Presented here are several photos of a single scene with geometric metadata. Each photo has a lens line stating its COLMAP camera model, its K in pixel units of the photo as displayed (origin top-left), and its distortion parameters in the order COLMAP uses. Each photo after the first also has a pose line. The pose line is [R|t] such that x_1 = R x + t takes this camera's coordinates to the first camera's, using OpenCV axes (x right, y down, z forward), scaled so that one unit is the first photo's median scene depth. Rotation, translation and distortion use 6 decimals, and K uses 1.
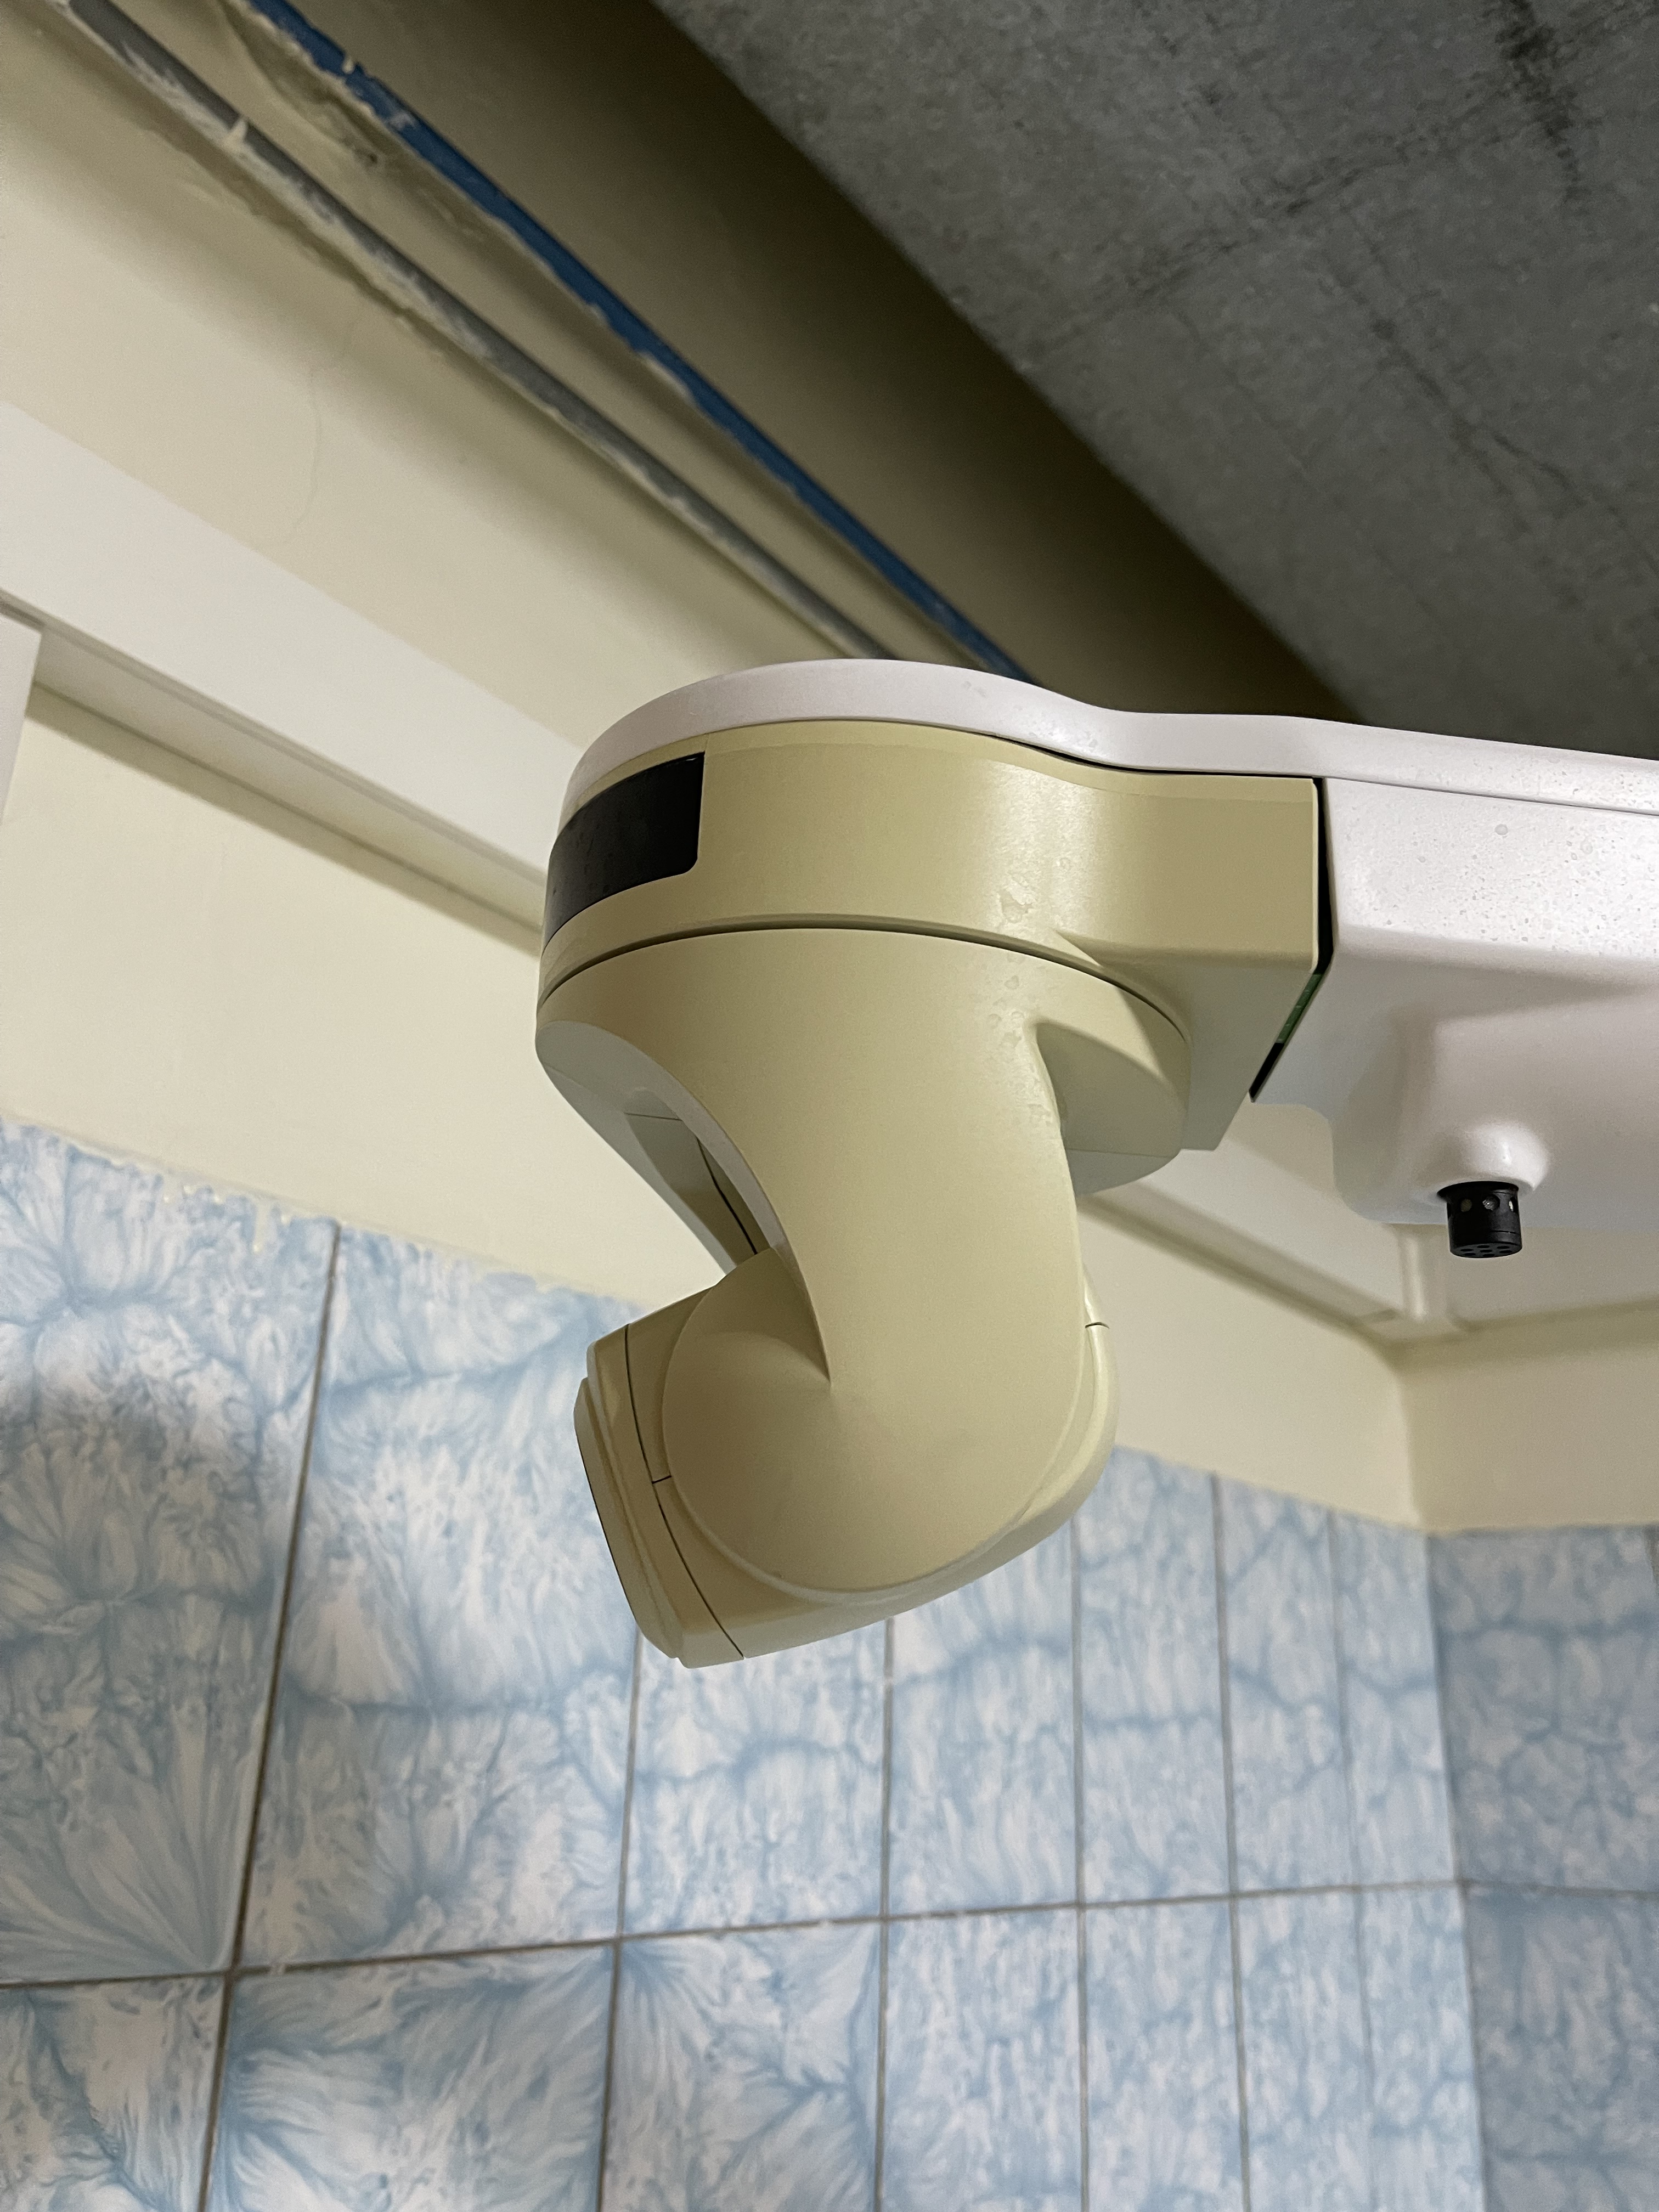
lens RADIAL K [[1691.1, 0, 839.7], [0, 1691.1, 1103.6], [0, 0, 1]] dist [0.072690, -0.105628]
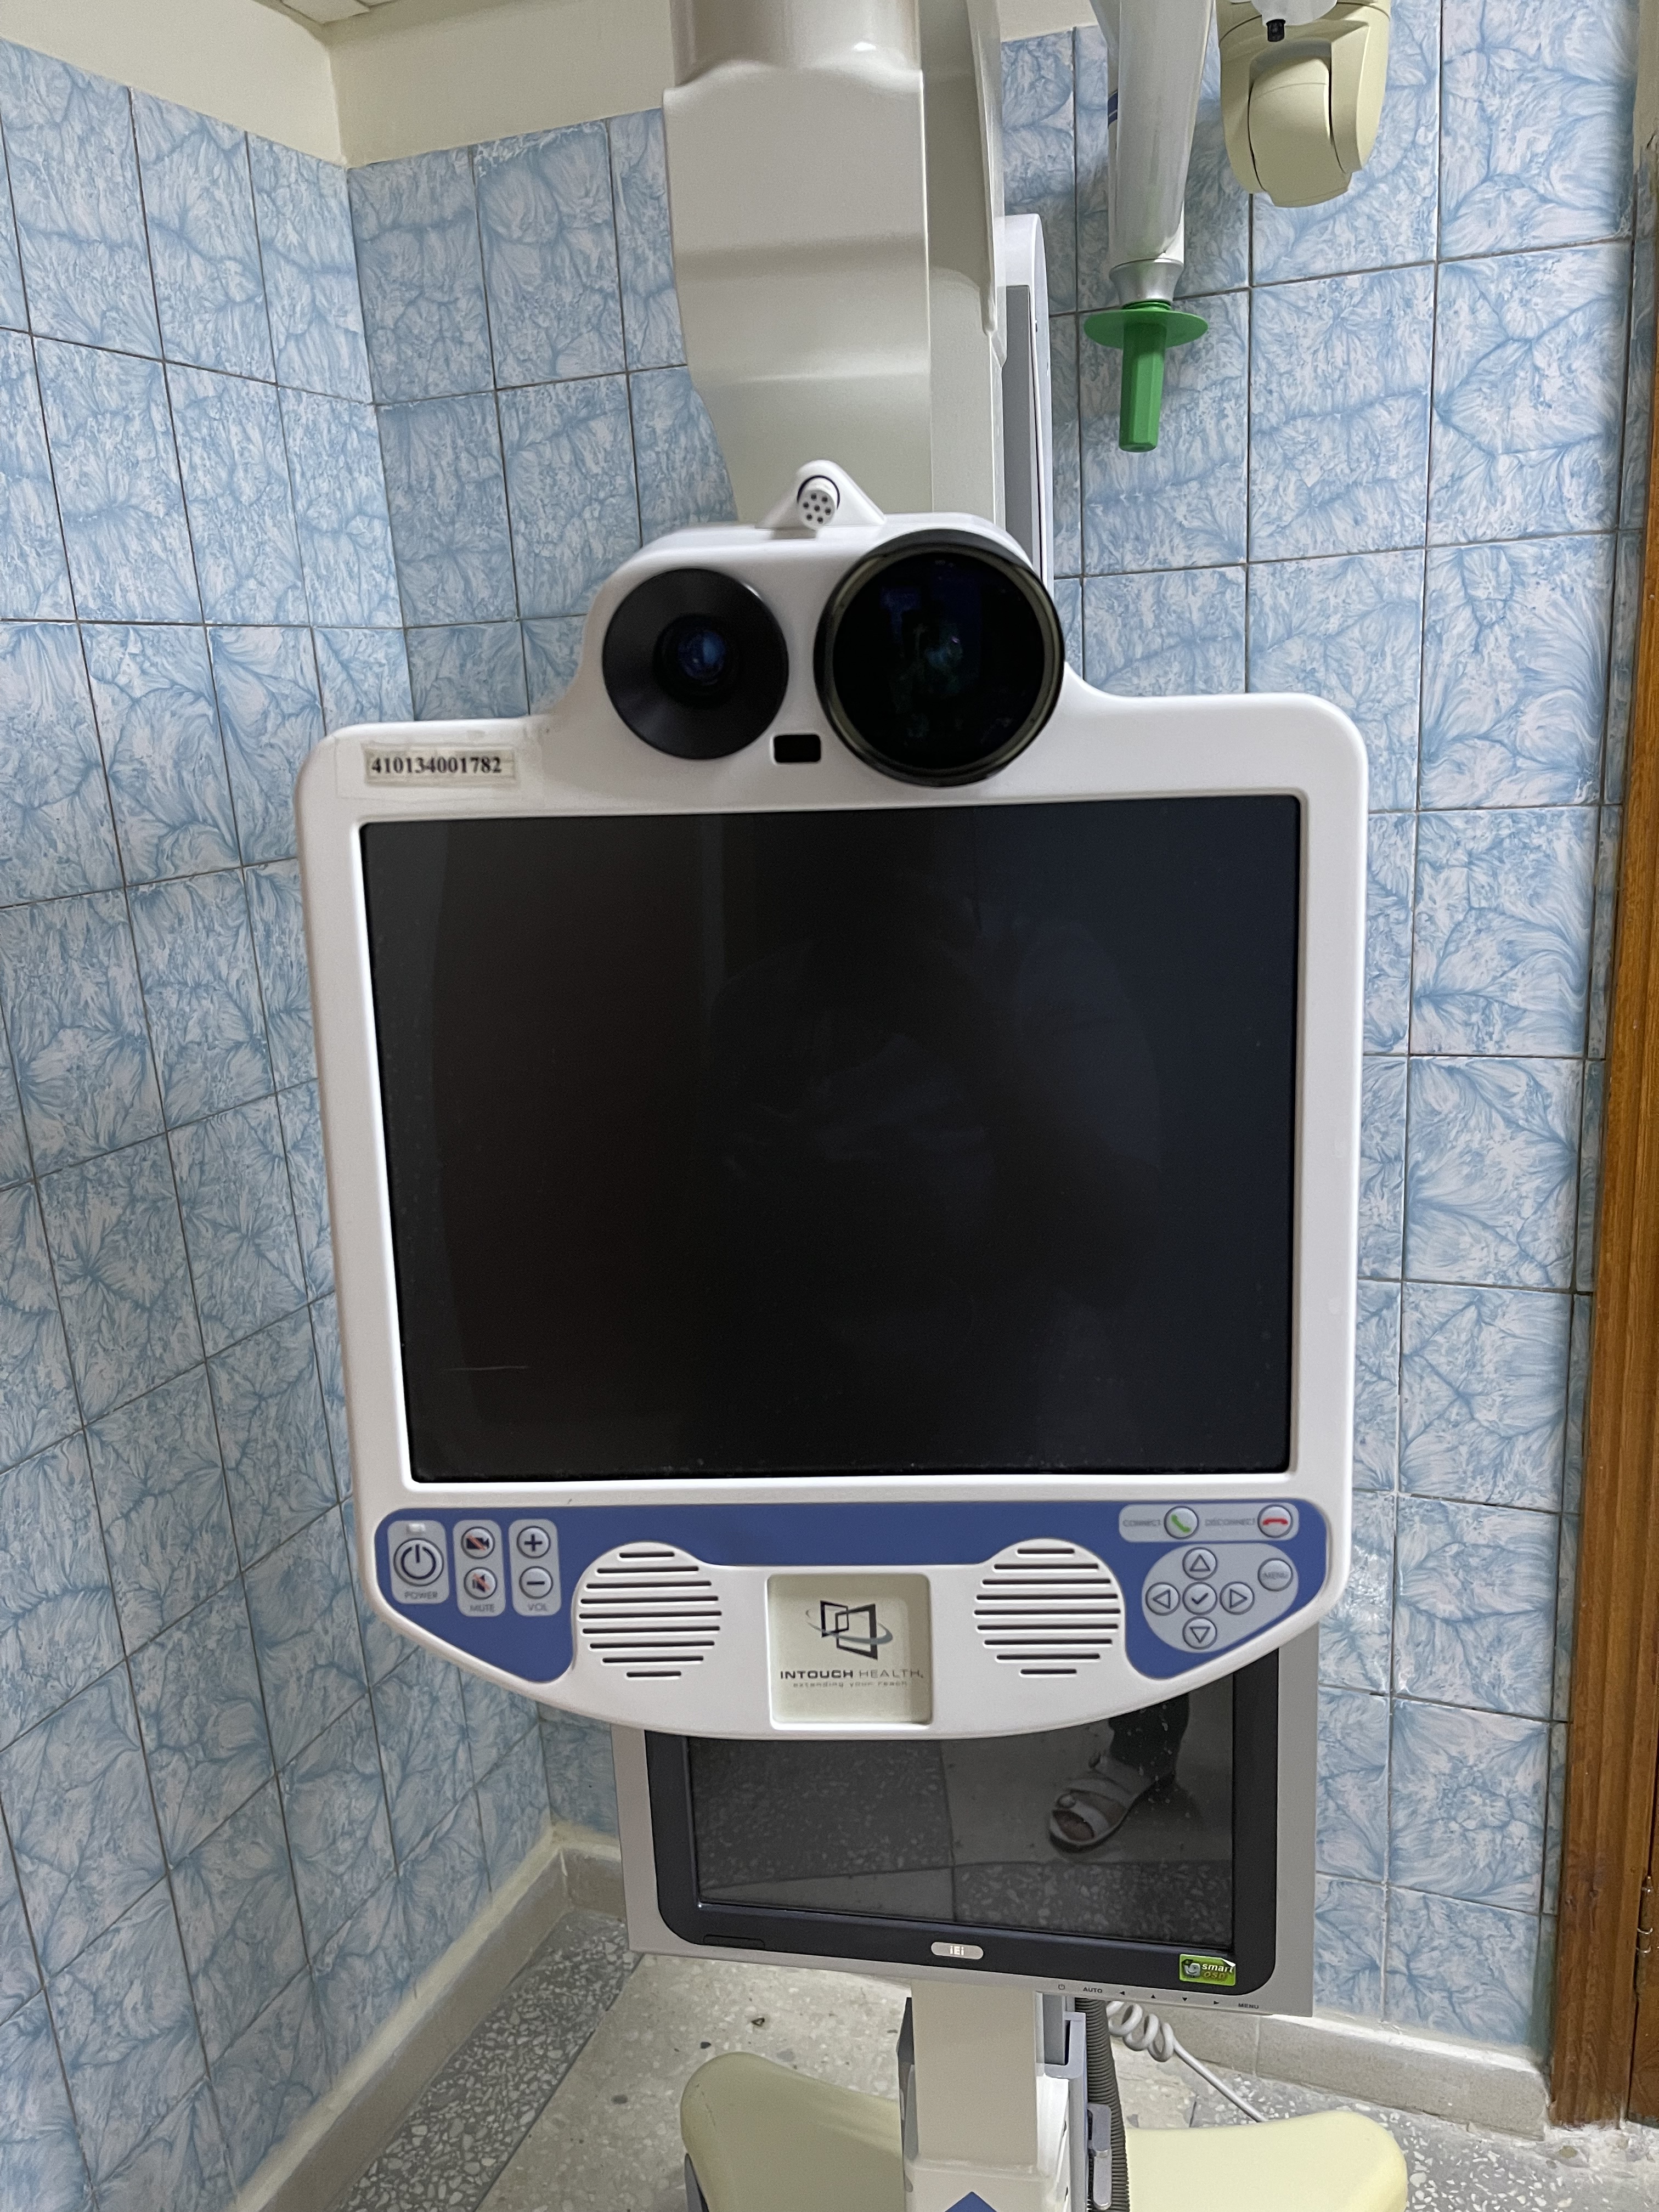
lens RADIAL K [[1663.4, 0, 834.7], [0, 1663.4, 1123.9], [0, 0, 1]] dist [0.092183, -0.129651]
pose [[0.944870, -0.160458, 0.285437, 0.280010], [-0.035016, 0.817196, 0.575295, 0.108100], [-0.325569, -0.553573, 0.766526, -0.963009]]
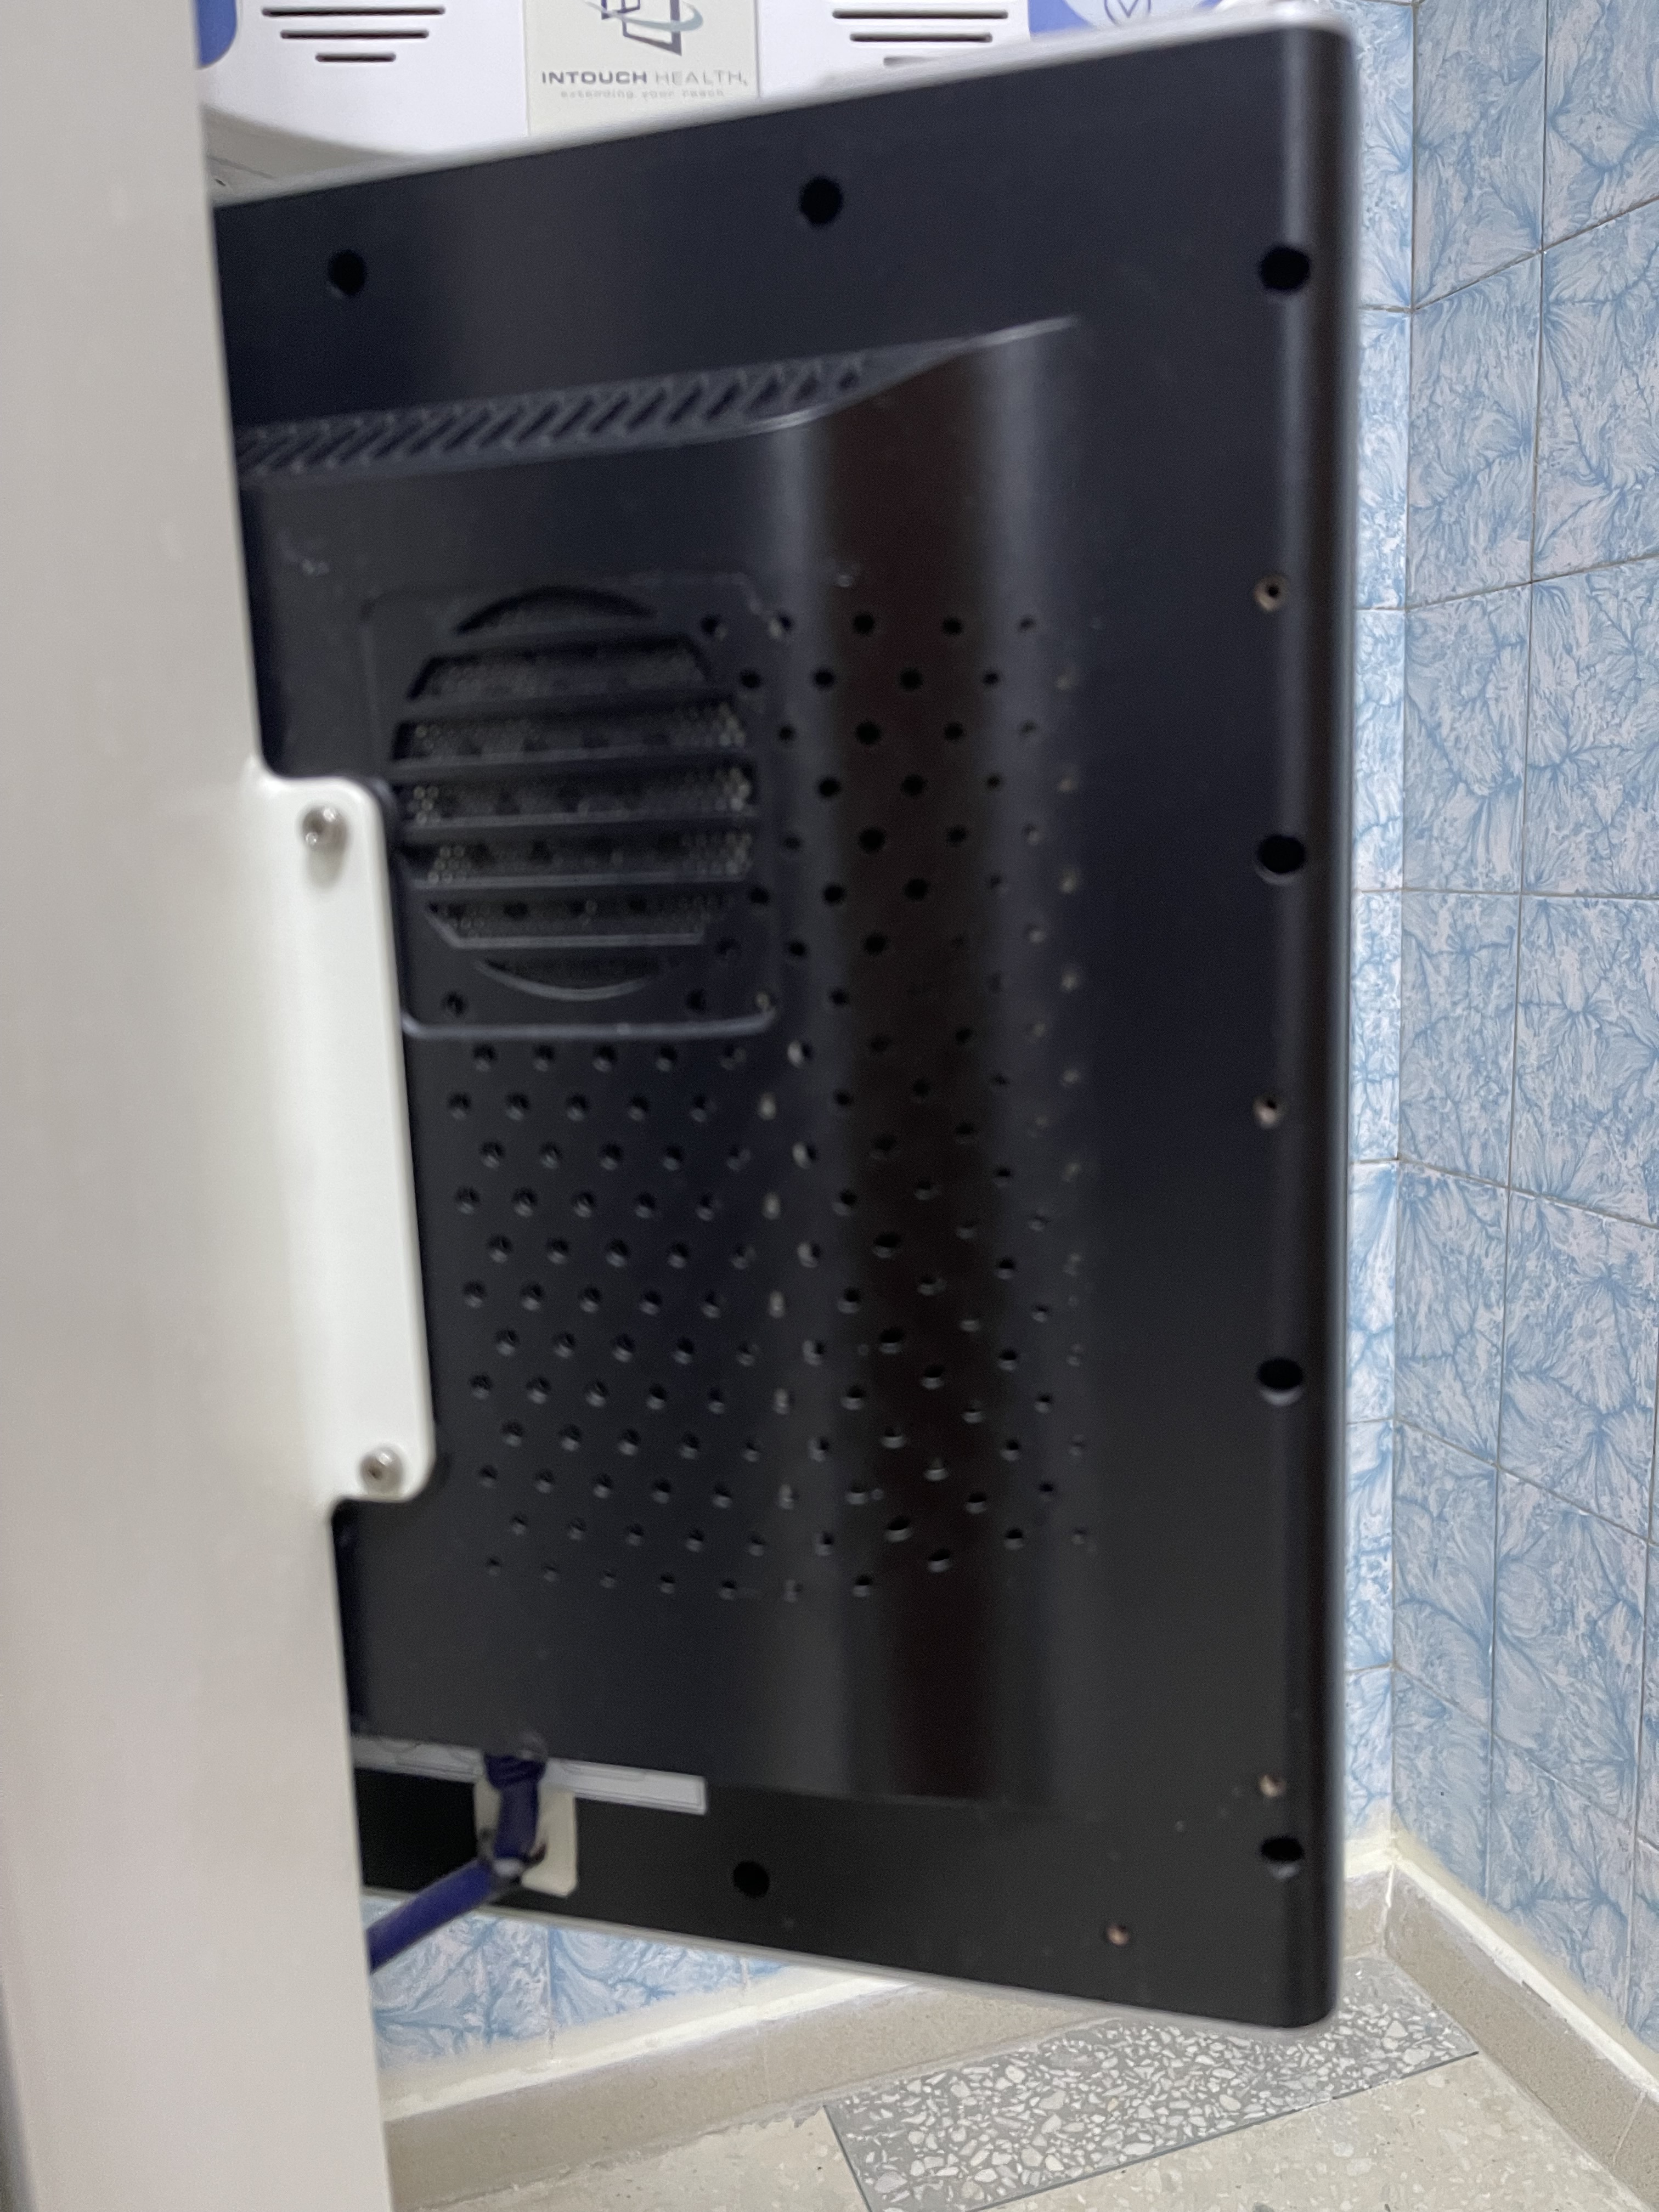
lens RADIAL K [[1691.1, 0, 839.7], [0, 1691.1, 1103.6], [0, 0, 1]] dist [0.072690, -0.105628]
pose [[0.849223, 0.021711, -0.527588, 0.872836], [0.247232, 0.866520, 0.433612, 0.919440], [0.466580, -0.498669, 0.730501, -0.630451]]
